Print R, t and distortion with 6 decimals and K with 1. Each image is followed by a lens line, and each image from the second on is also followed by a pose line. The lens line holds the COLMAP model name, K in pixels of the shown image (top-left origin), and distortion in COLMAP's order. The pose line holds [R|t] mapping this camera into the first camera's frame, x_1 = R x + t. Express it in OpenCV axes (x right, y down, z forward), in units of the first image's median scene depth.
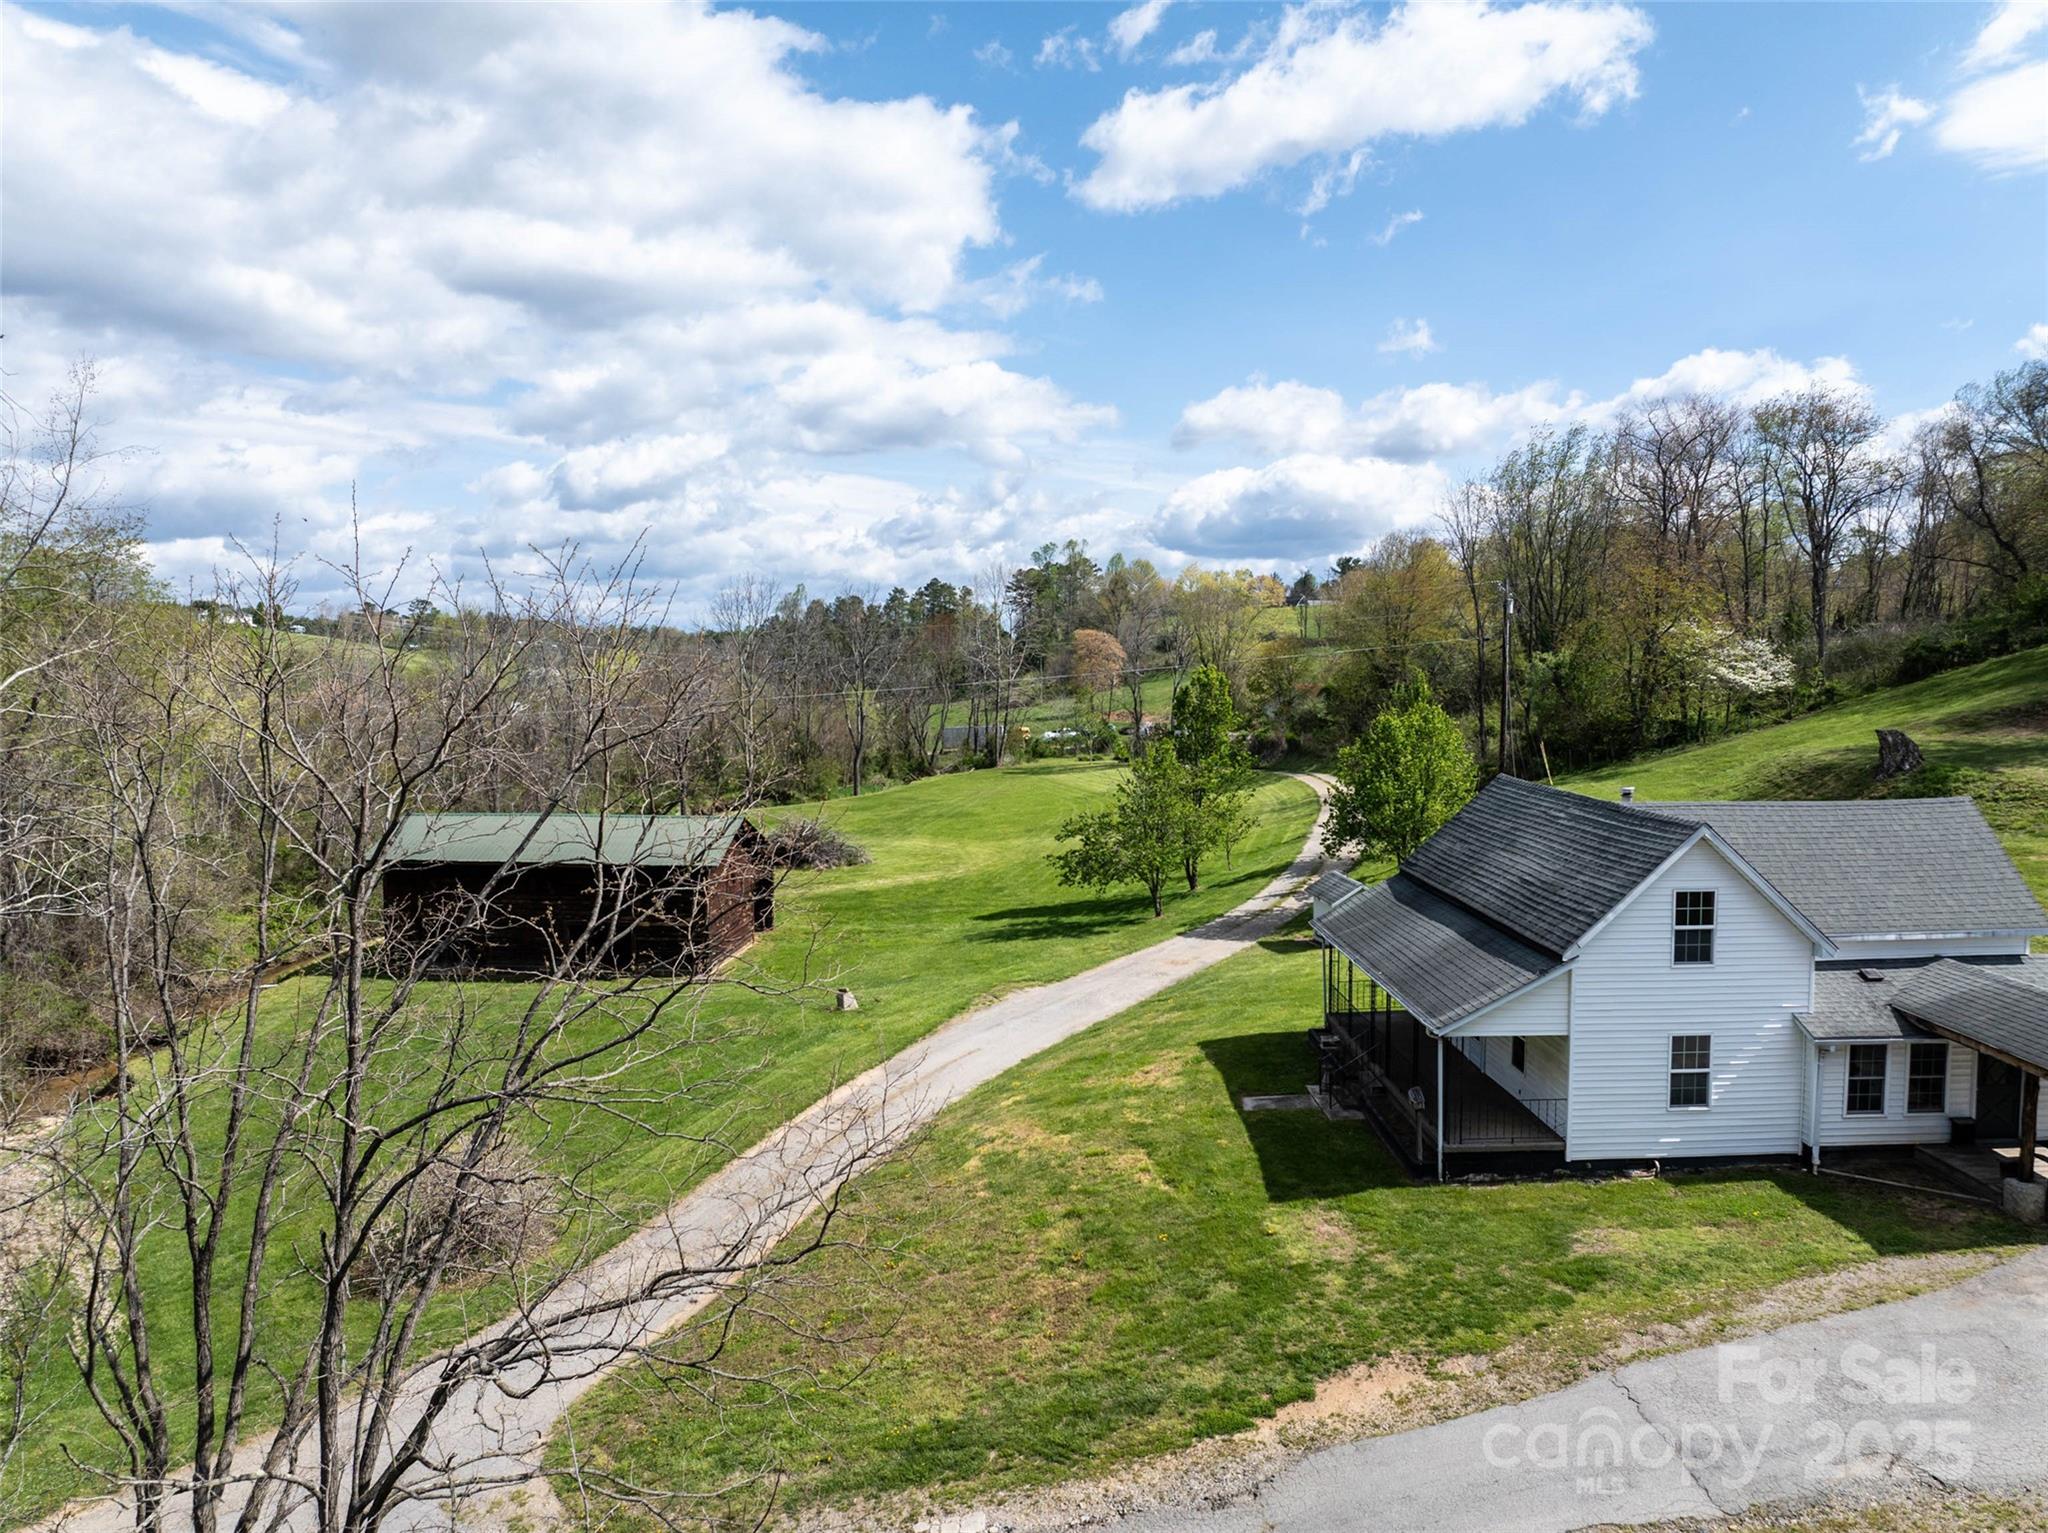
lens RADIAL K [[1451.6, 0, 1024.0], [0, 1451.6, 766.5], [0, 0, 1]] dist [-0.034835, 0.004044]
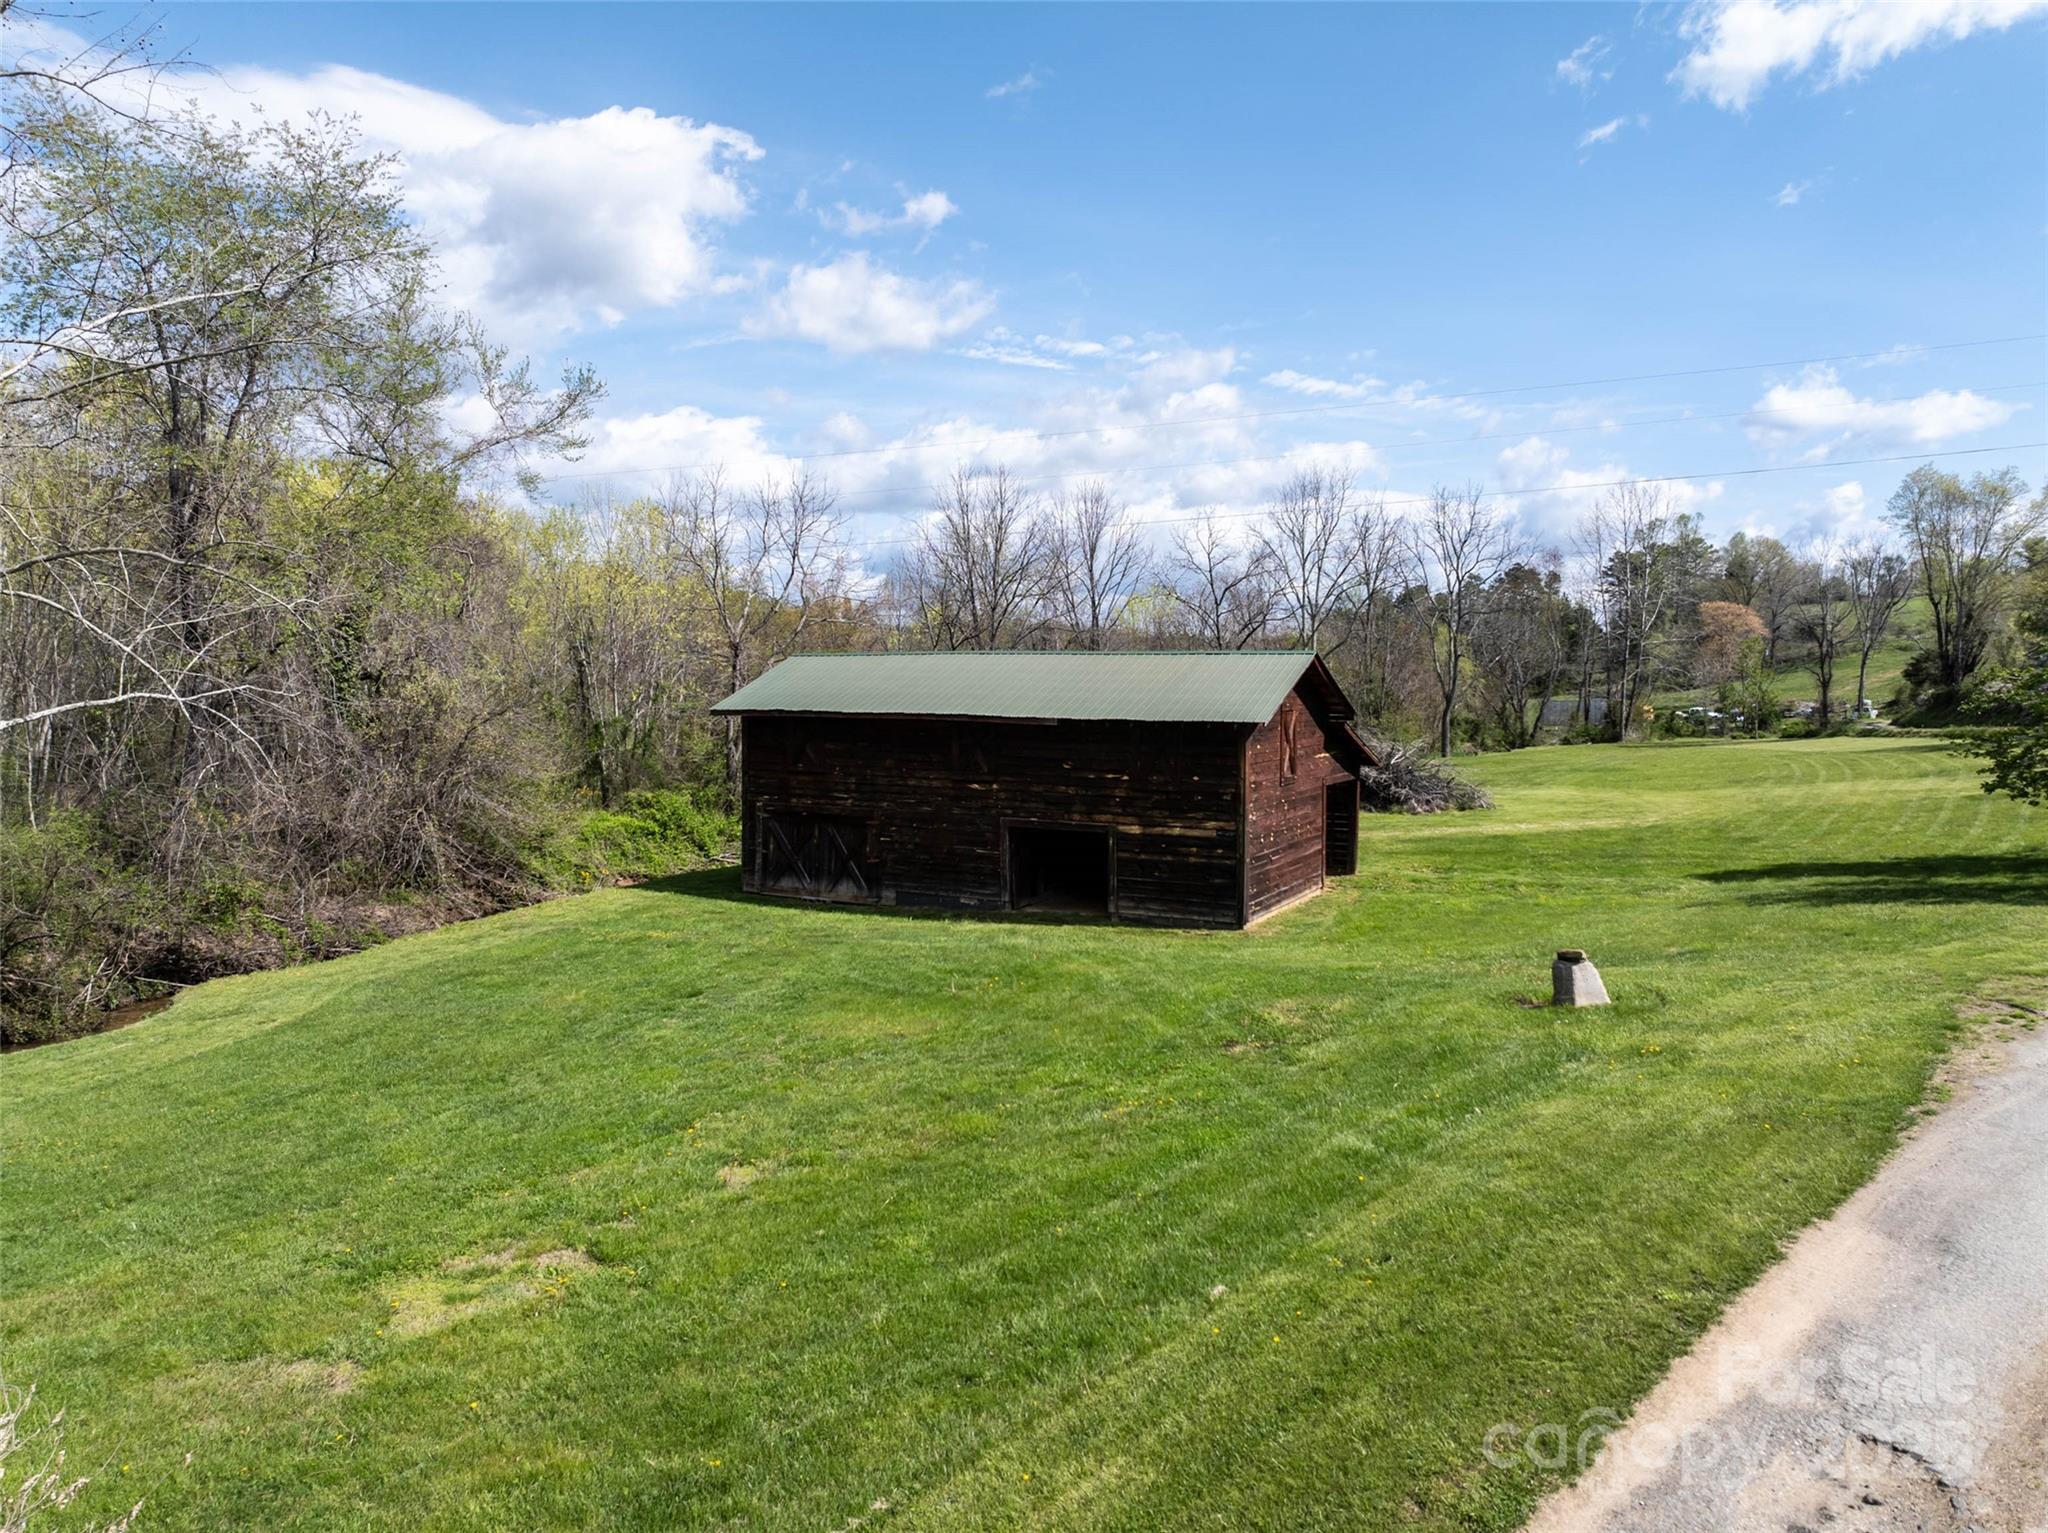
lens RADIAL K [[1451.6, 0, 1024.0], [0, 1451.6, 766.5], [0, 0, 1]] dist [-0.034835, 0.004044]
pose [[0.929604, 0.034662, -0.366925, -0.054953], [-0.038752, 0.999242, -0.003784, 0.050147], [0.366516, 0.017737, 0.930243, 0.264318]]
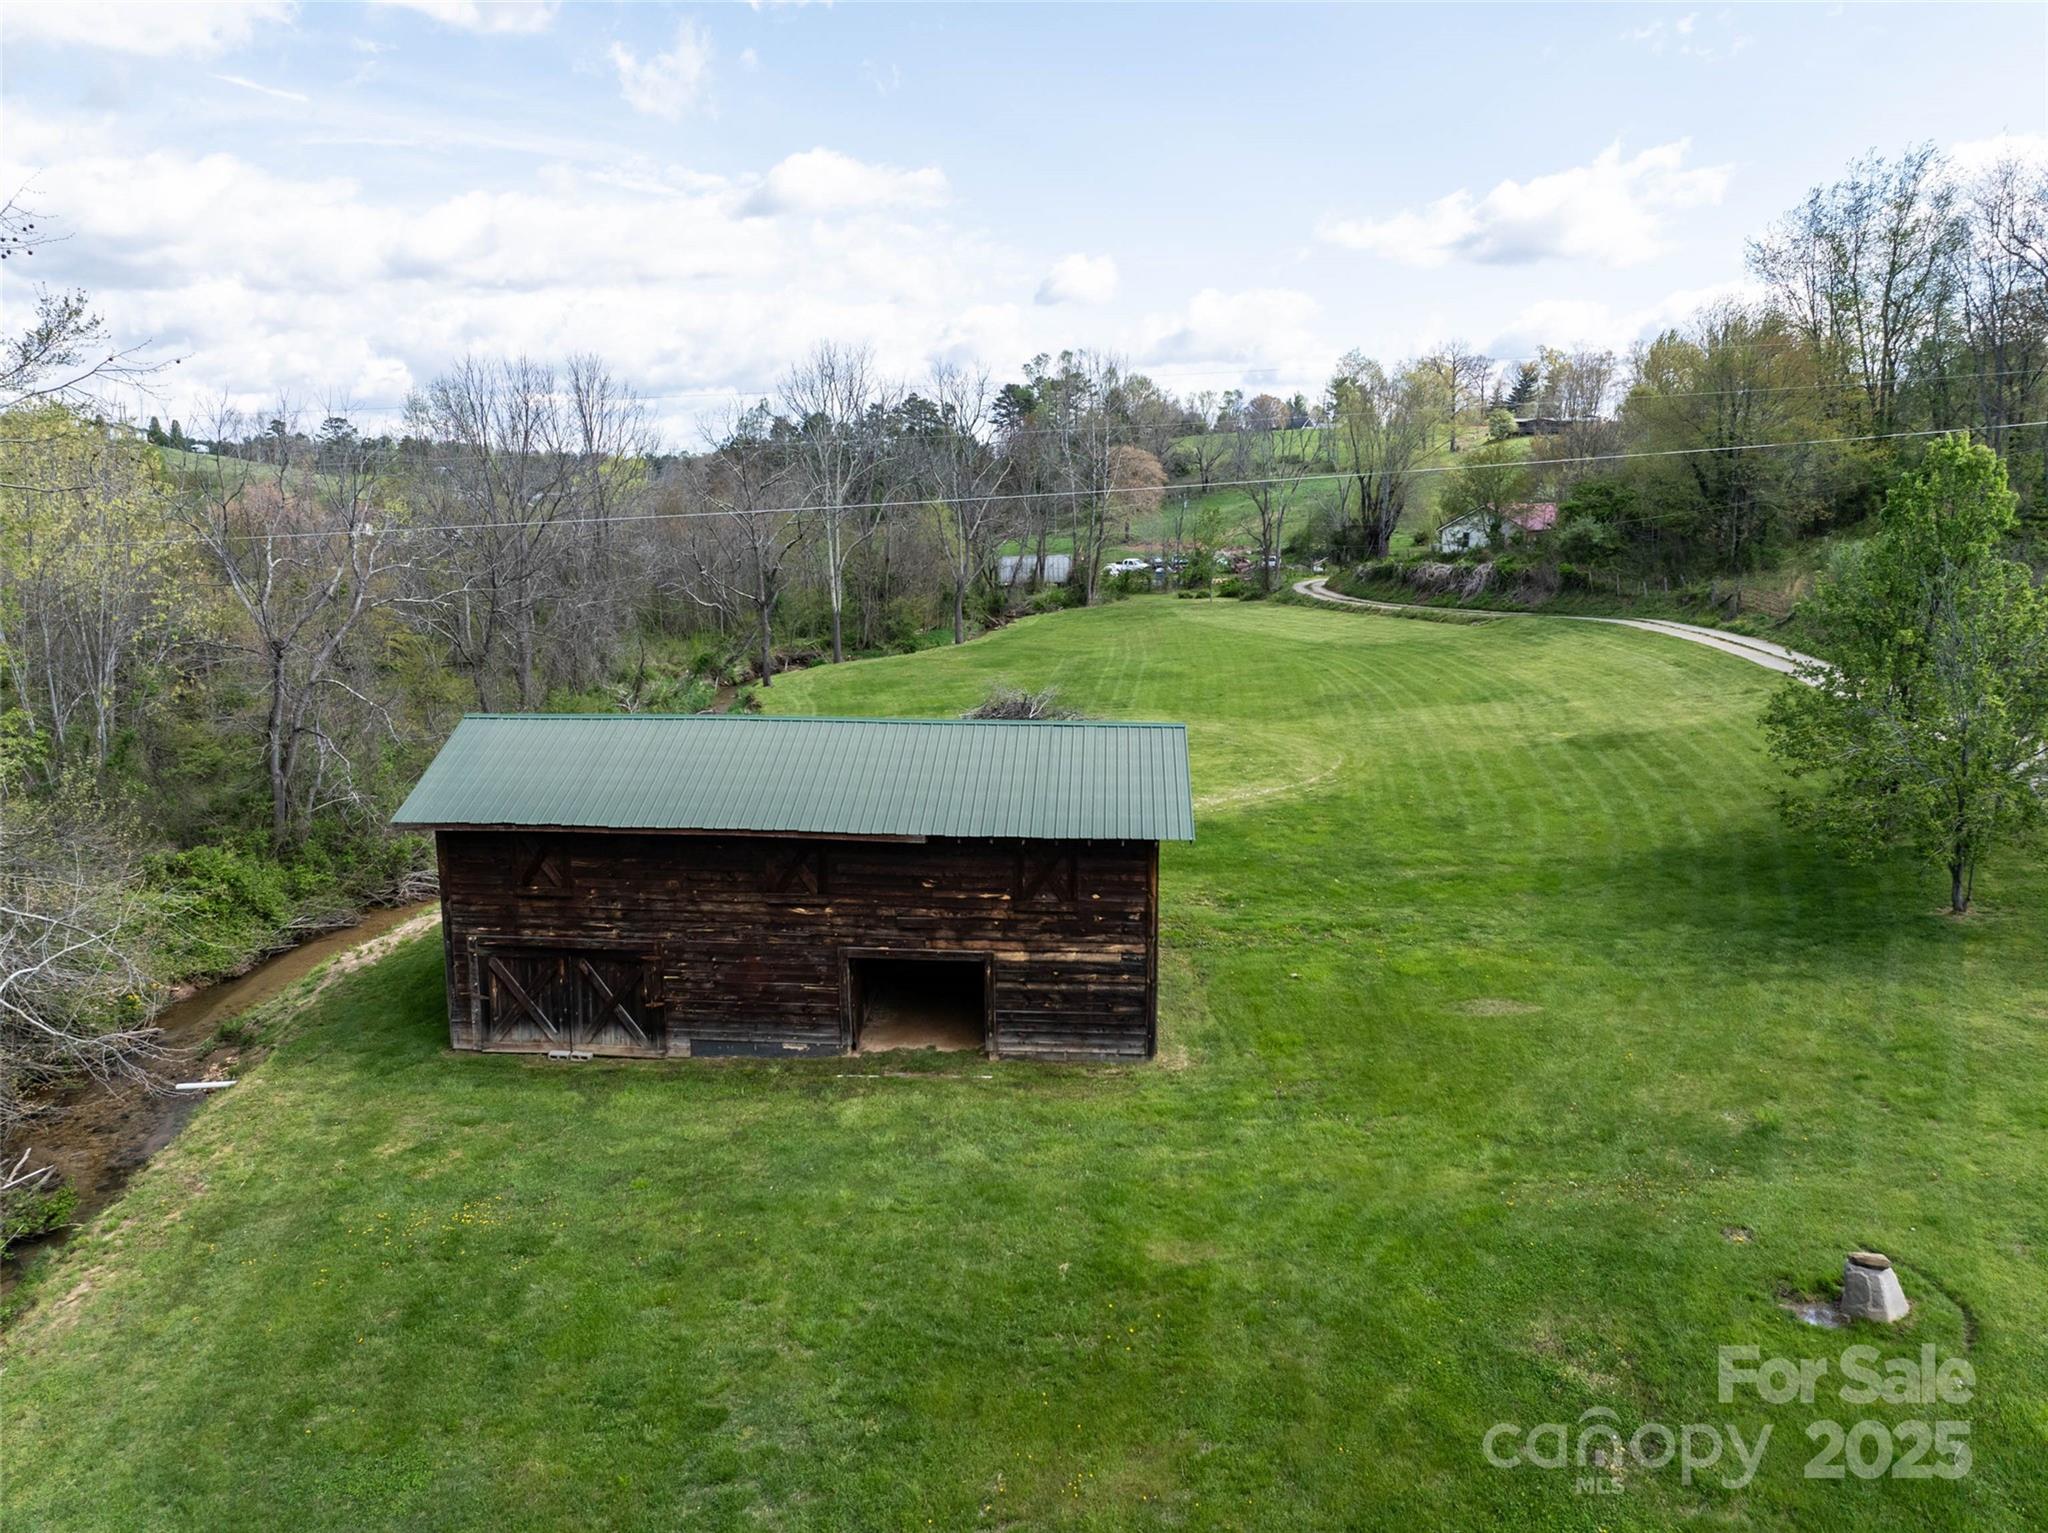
lens RADIAL K [[1451.6, 0, 1024.0], [0, 1451.6, 766.5], [0, 0, 1]] dist [-0.034835, 0.004044]
pose [[0.998903, -0.004855, 0.046583, -0.161018], [-0.000506, 0.993435, 0.114395, -0.004288], [-0.046832, -0.114293, 0.992343, 0.307631]]
